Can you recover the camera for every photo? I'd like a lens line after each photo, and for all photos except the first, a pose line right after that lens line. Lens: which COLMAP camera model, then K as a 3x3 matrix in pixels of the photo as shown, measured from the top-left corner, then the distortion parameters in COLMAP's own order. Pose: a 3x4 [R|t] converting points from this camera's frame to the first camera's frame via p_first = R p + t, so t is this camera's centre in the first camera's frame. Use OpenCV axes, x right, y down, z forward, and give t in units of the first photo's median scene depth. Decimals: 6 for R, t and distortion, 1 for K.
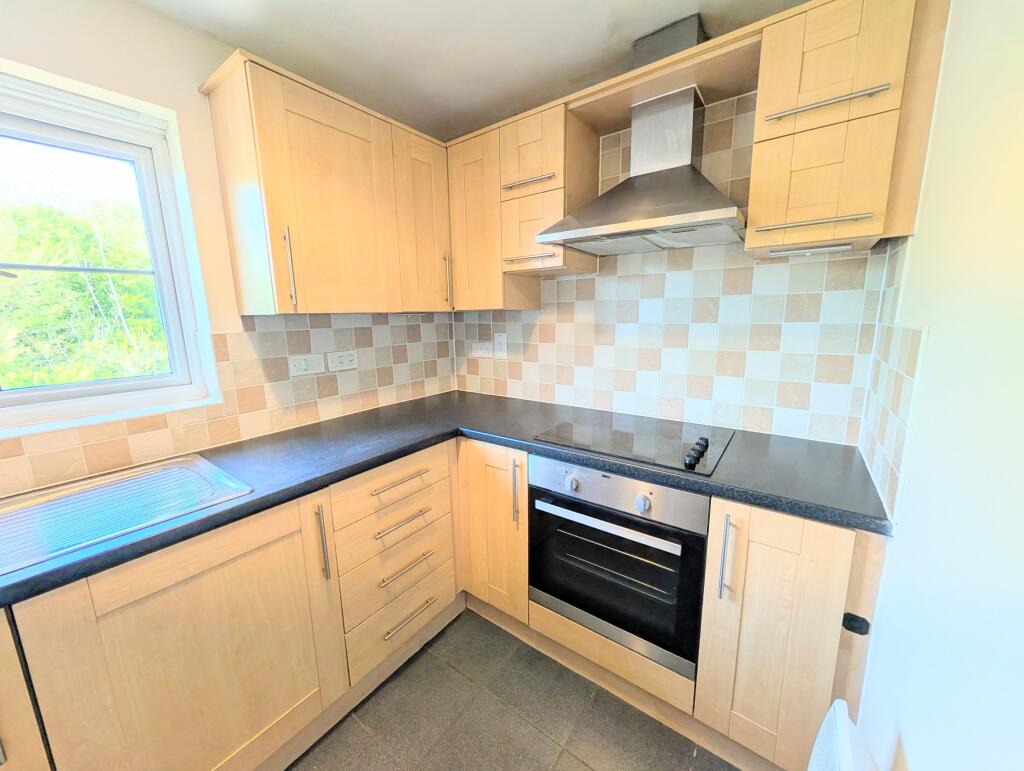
lens RADIAL K [[387.4, 0, 508.8], [0, 387.4, 385.6], [0, 0, 1]] dist [-0.001442, 0.000279]
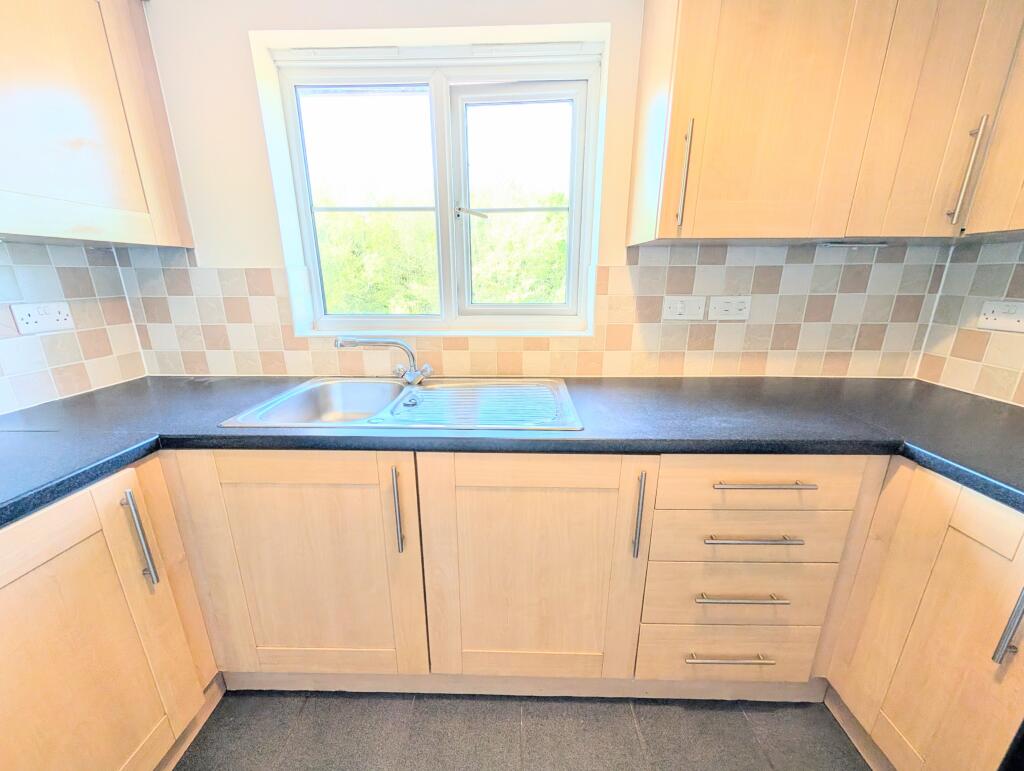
lens RADIAL K [[387.4, 0, 508.8], [0, 387.4, 385.6], [0, 0, 1]] dist [-0.001442, 0.000279]
pose [[0.576099, 0.240075, -0.781329, -0.038502], [-0.158278, 0.970566, 0.181518, 0.018205], [0.801909, 0.019095, 0.597141, 0.195839]]
